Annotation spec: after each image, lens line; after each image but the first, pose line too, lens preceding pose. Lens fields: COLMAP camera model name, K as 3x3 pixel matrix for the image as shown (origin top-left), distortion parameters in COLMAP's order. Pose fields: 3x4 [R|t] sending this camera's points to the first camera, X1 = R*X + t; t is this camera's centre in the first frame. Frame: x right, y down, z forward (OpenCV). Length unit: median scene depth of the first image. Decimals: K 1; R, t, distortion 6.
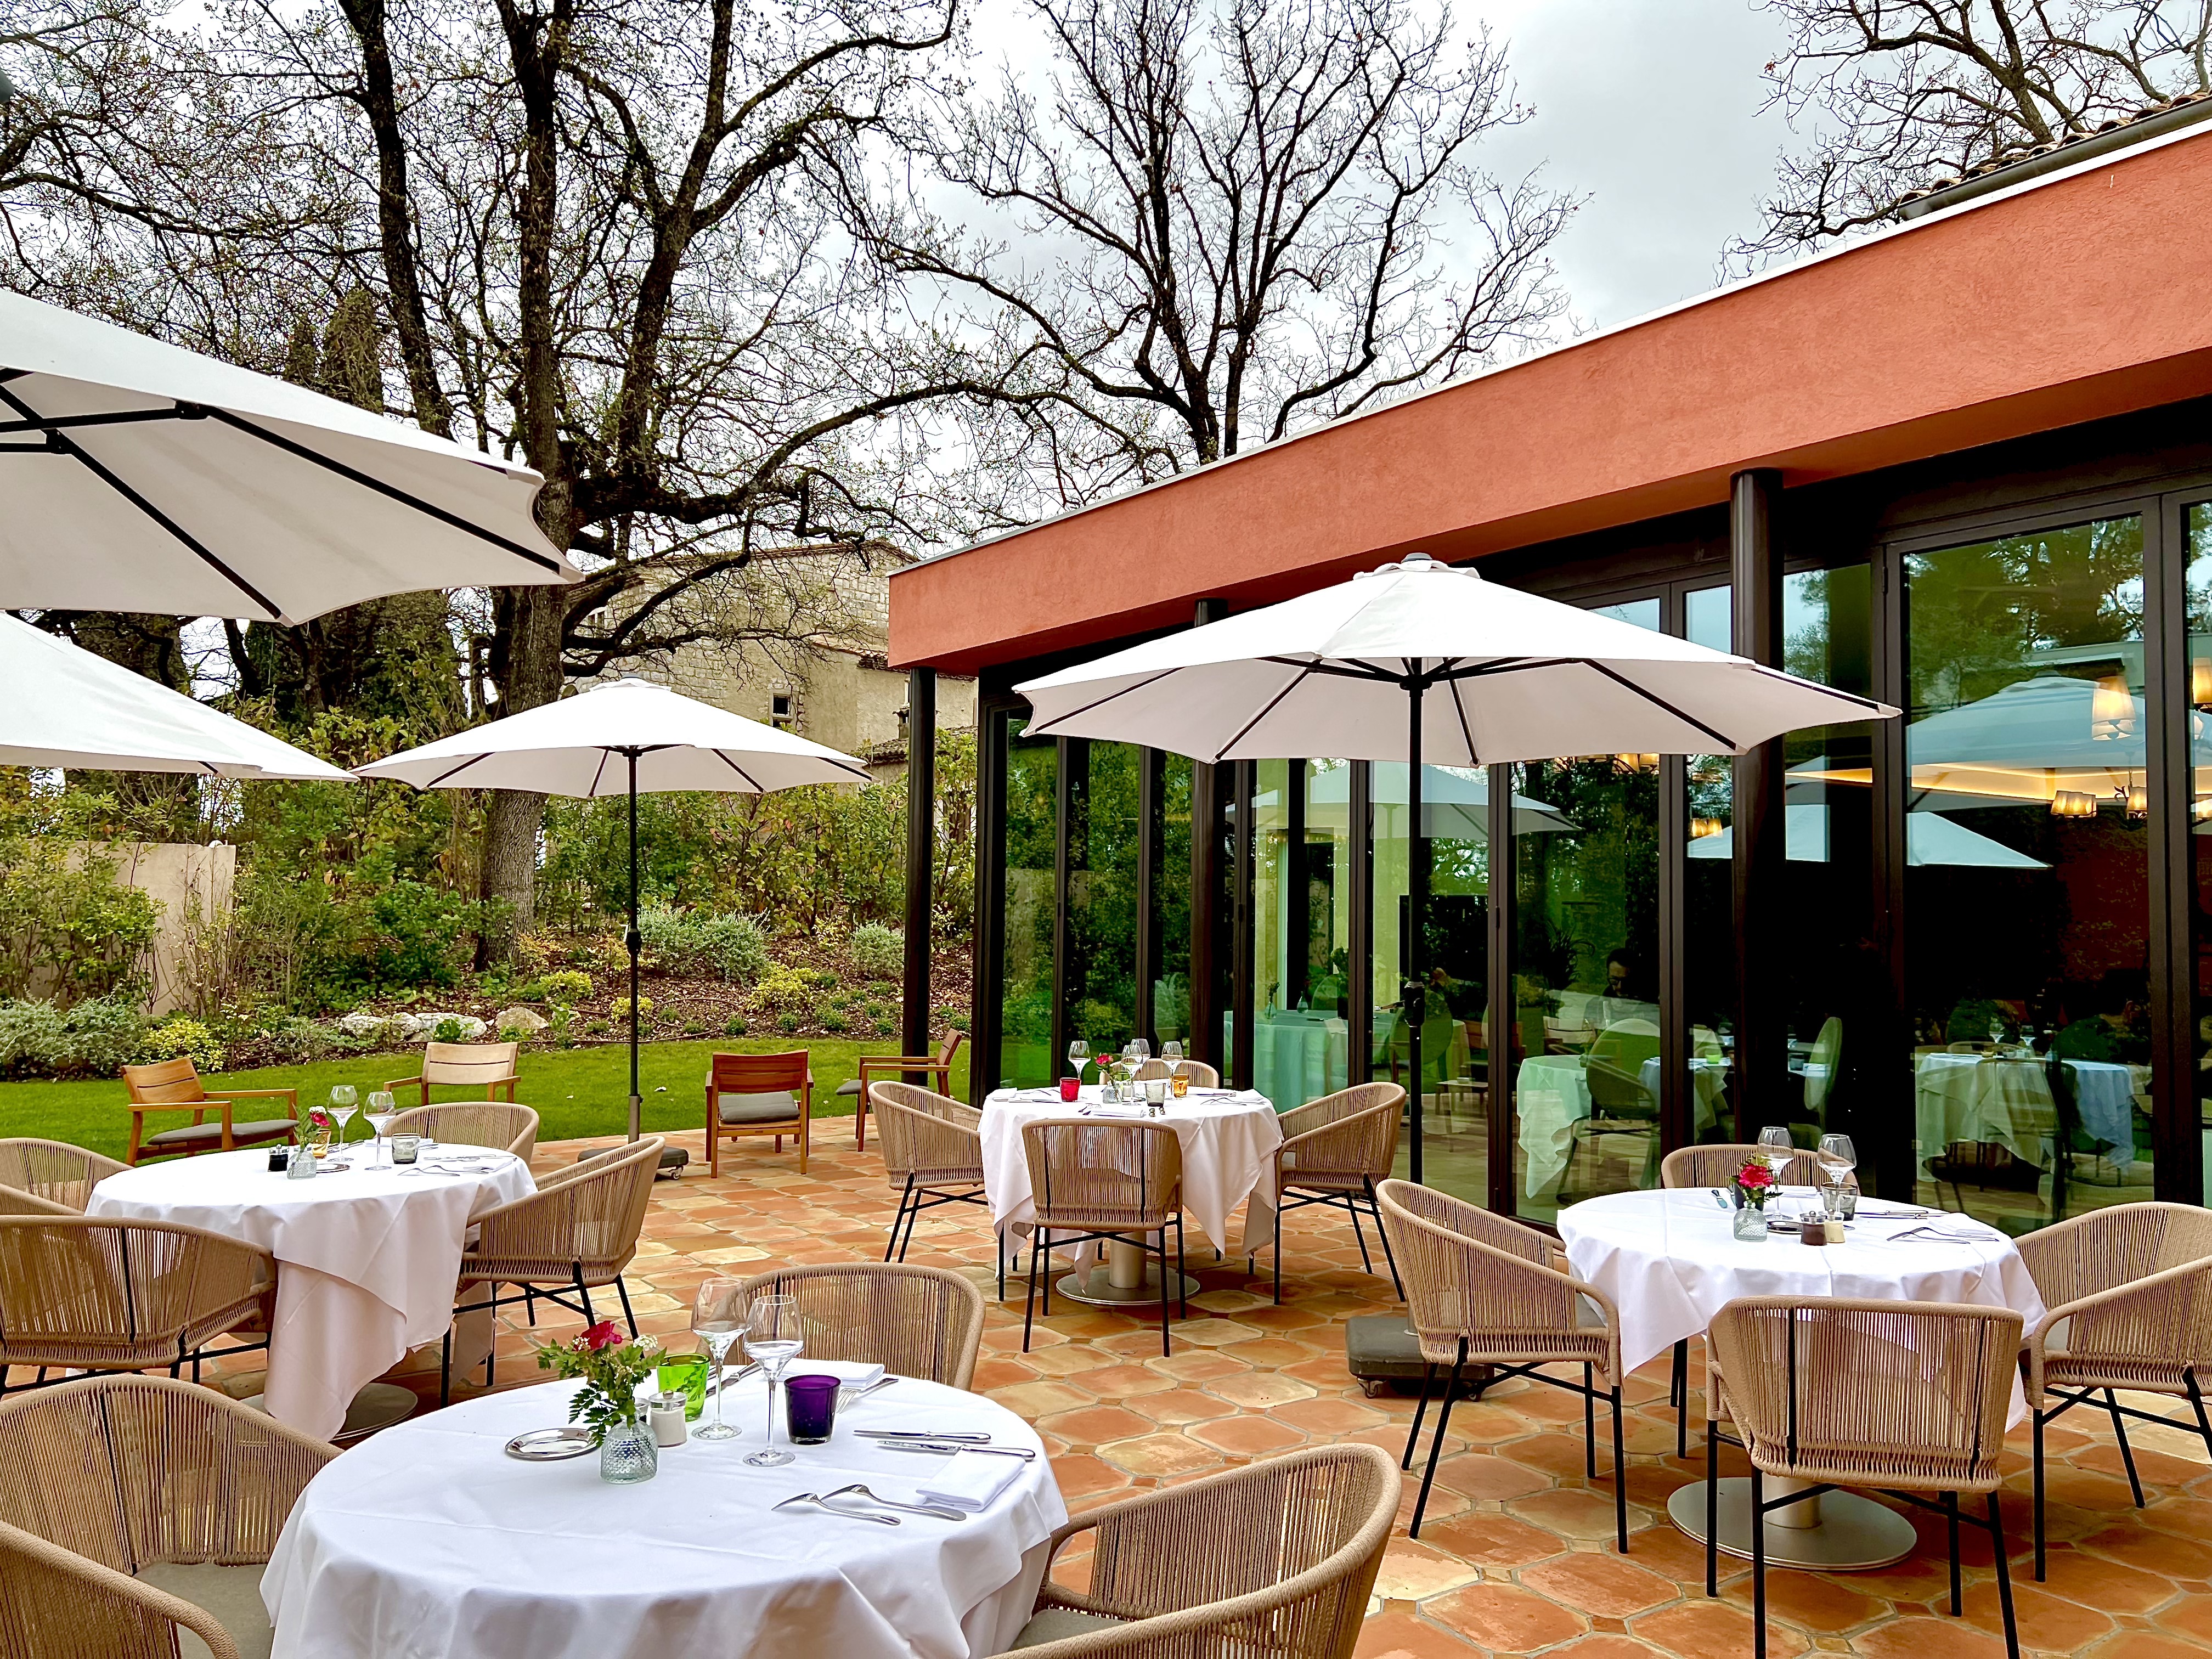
lens RADIAL K [[1576.0, 0, 1089.9], [0, 1576.0, 819.9], [0, 0, 1]] dist [0.076208, -0.064430]
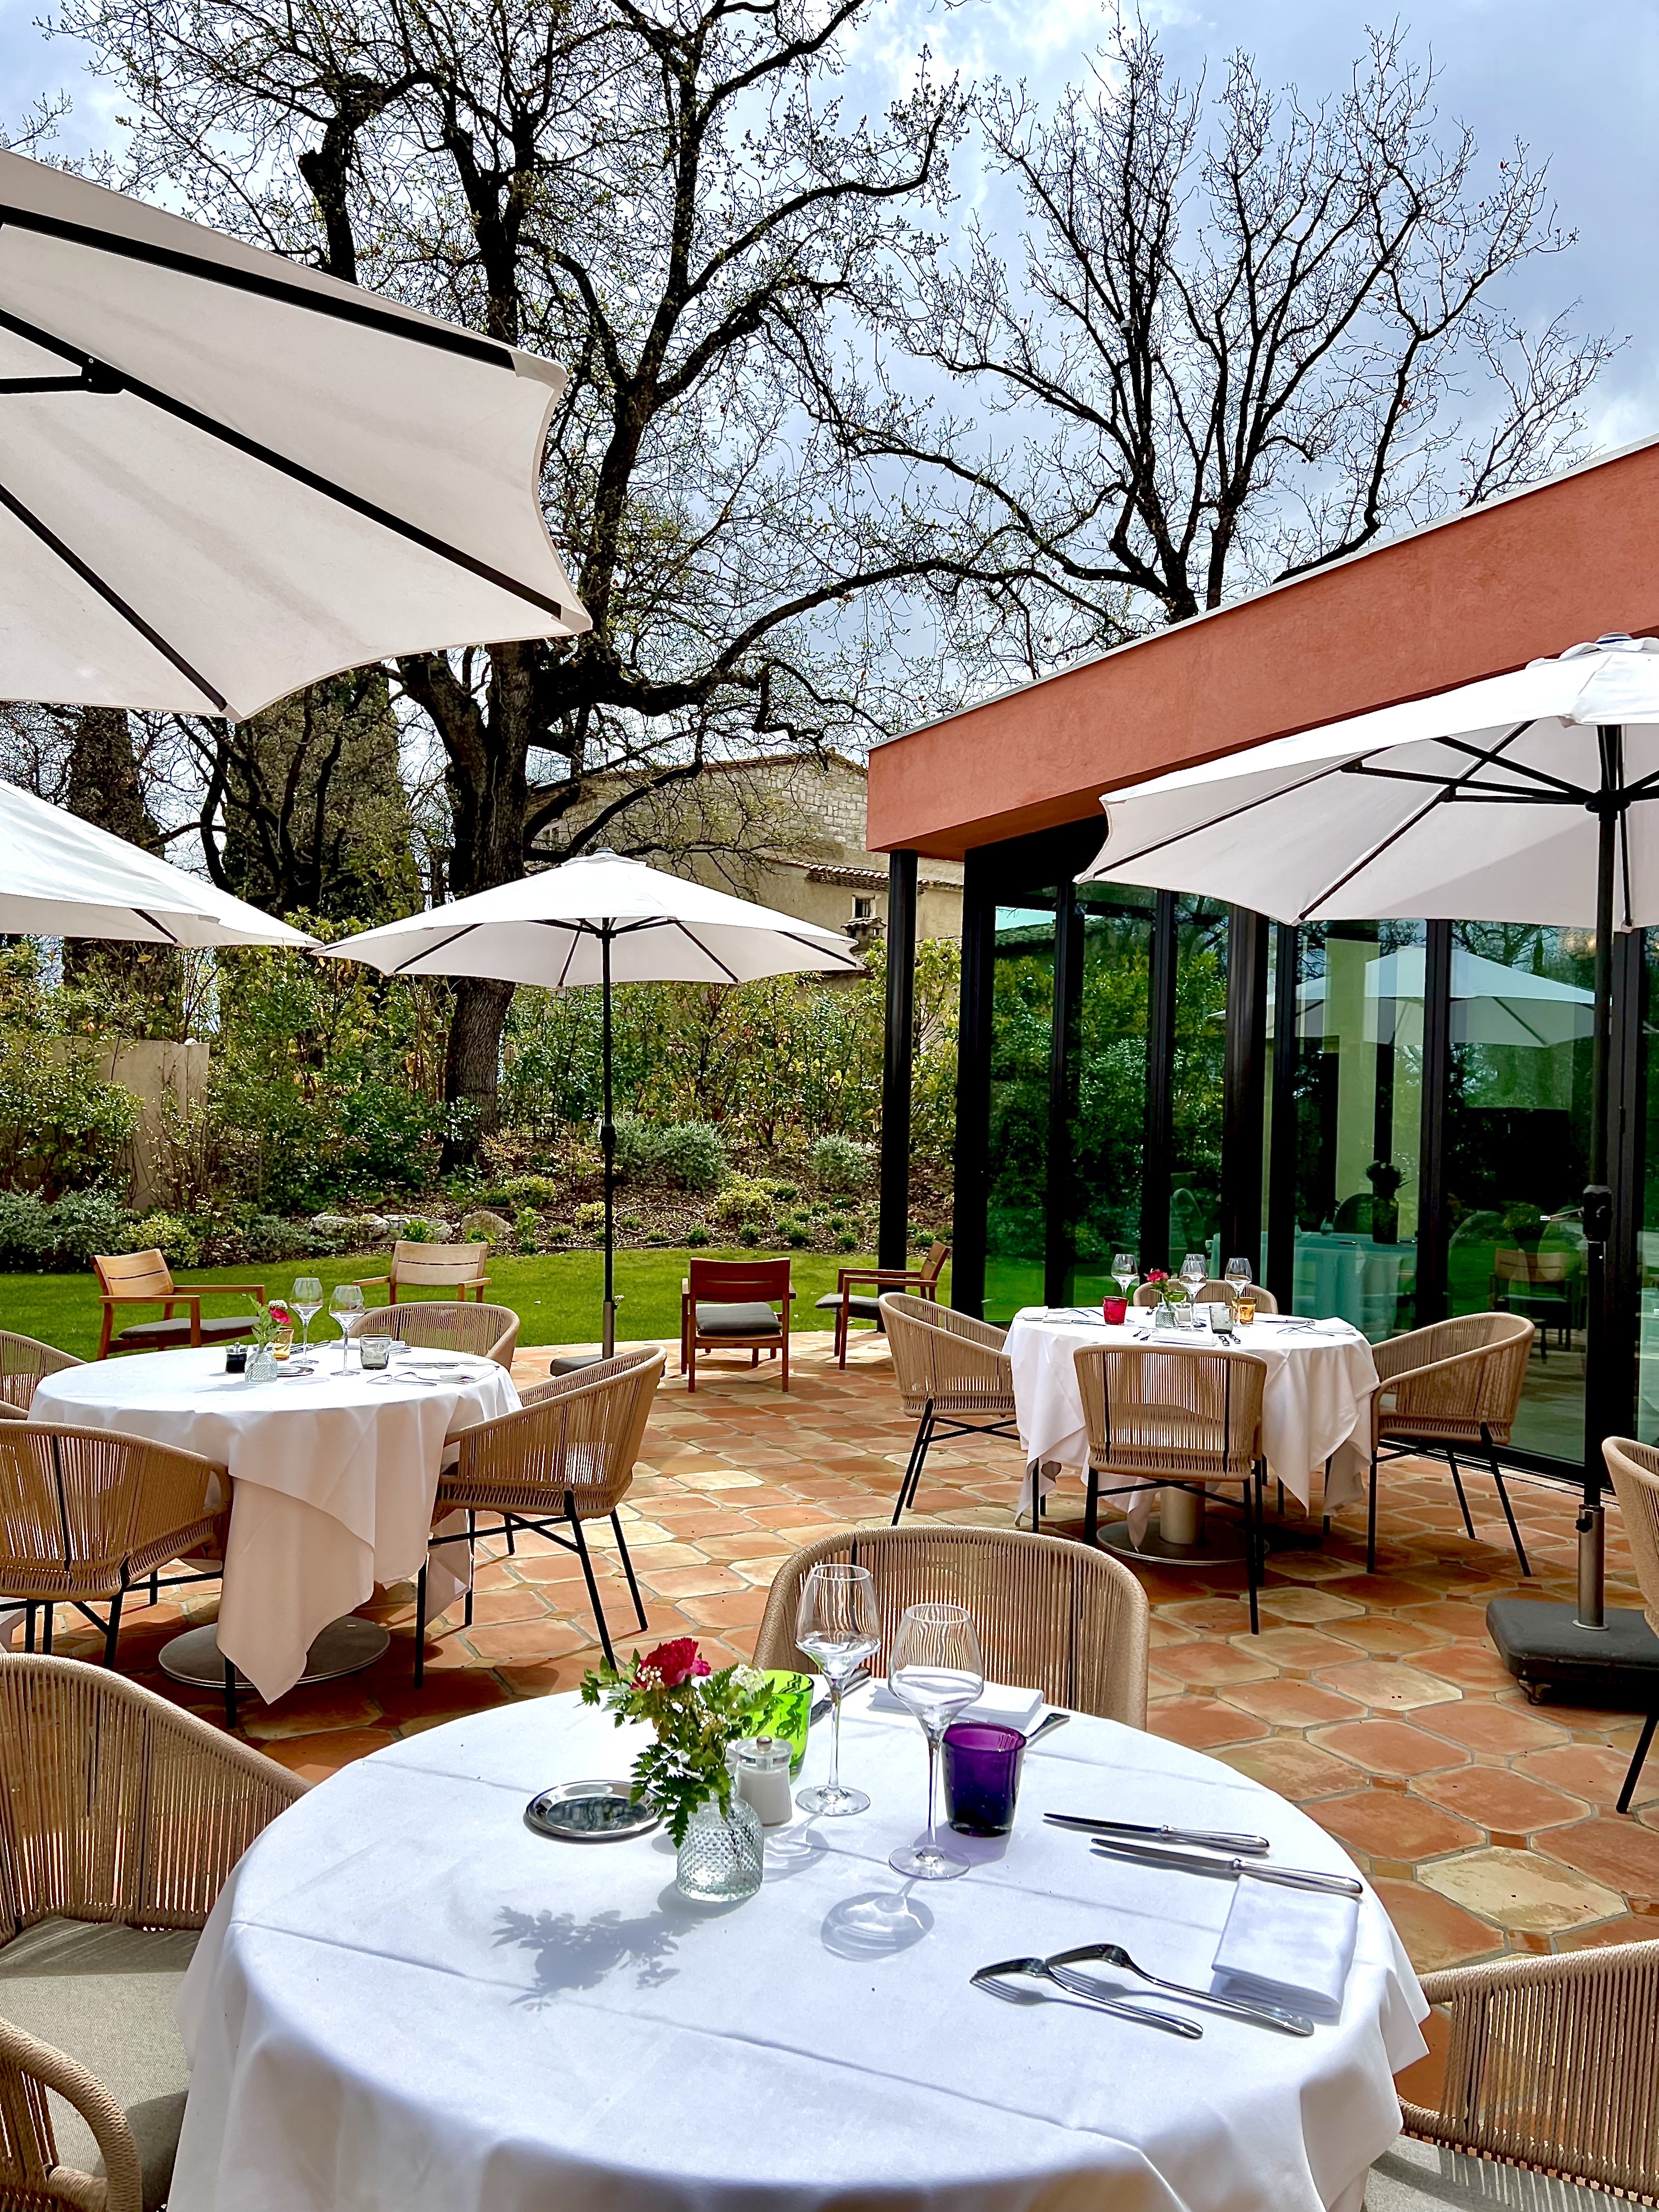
lens RADIAL K [[1576.0, 0, 838.7], [0, 1576.0, 1111.8], [0, 0, 1]] dist [0.076208, -0.064430]
pose [[0.992897, 0.012968, -0.118270, -0.022153], [-0.007838, 0.999012, 0.043737, 0.010157], [0.118720, -0.042499, 0.992018, 0.050973]]
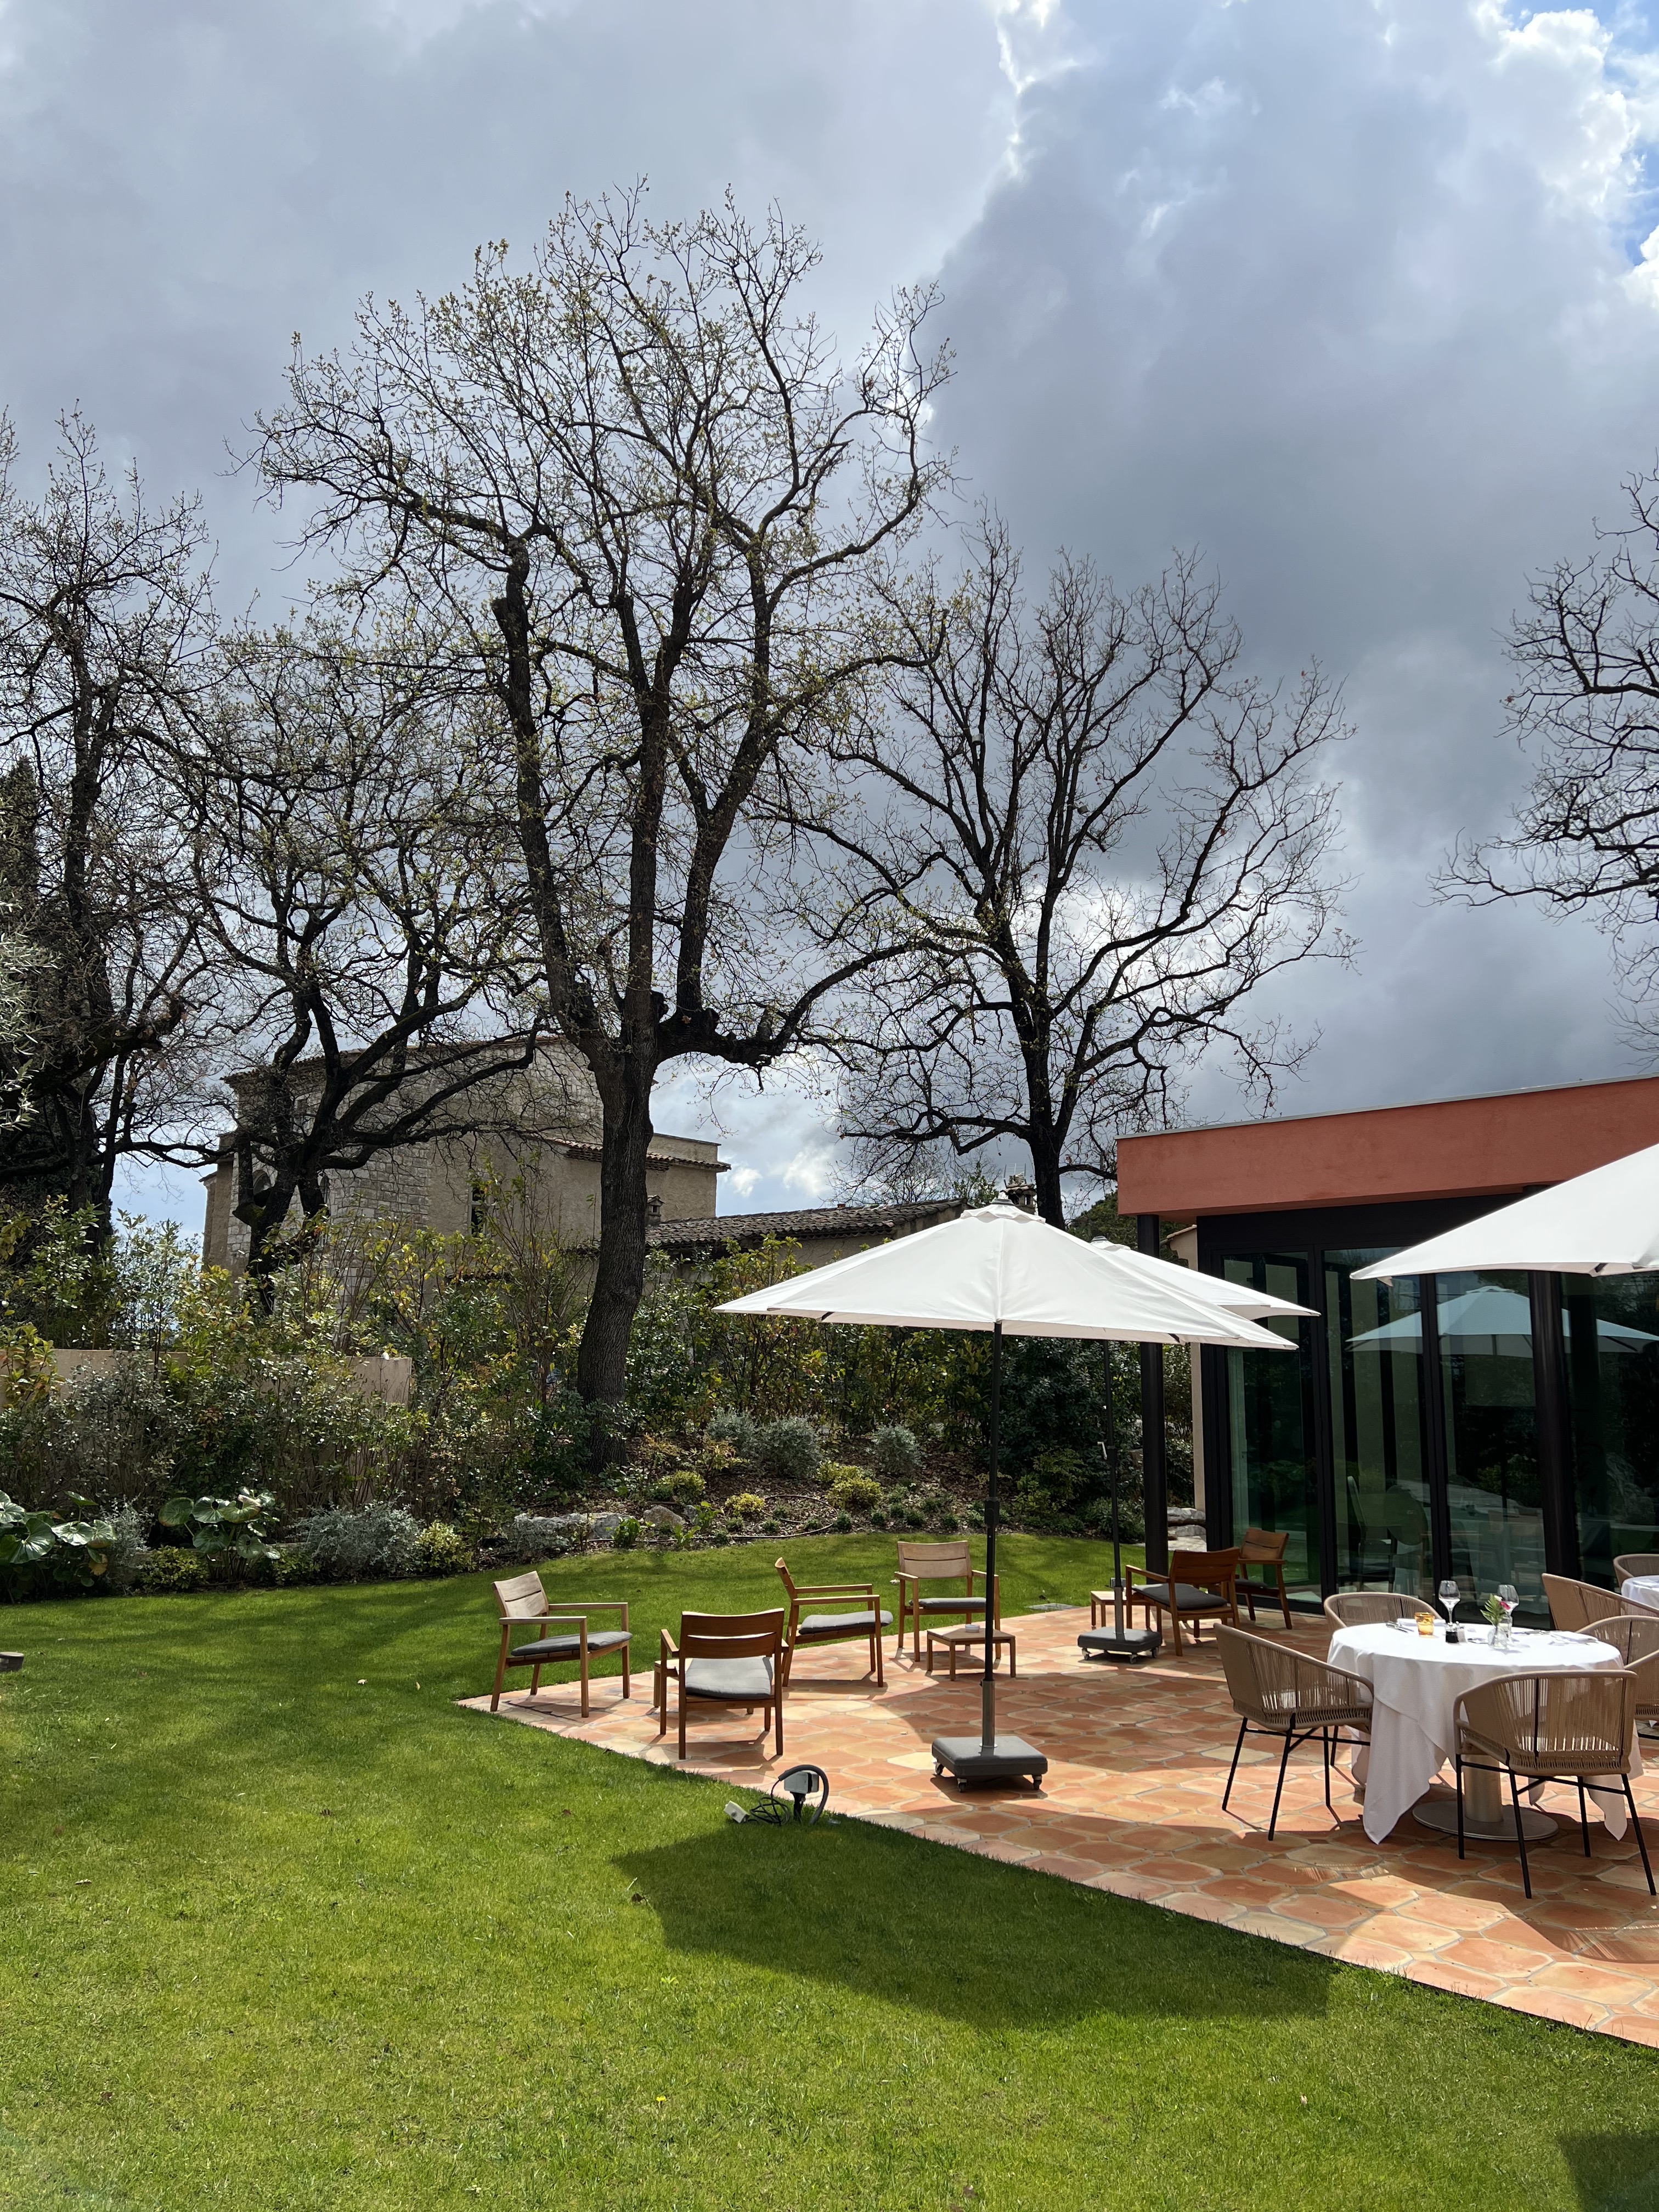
lens RADIAL K [[1576.0, 0, 838.7], [0, 1576.0, 1111.8], [0, 0, 1]] dist [0.076208, -0.064430]
pose [[0.987797, 0.023399, 0.153976, -0.346616], [-0.005131, 0.993002, -0.117988, -0.024718], [-0.155659, 0.115758, 0.981005, -0.084334]]
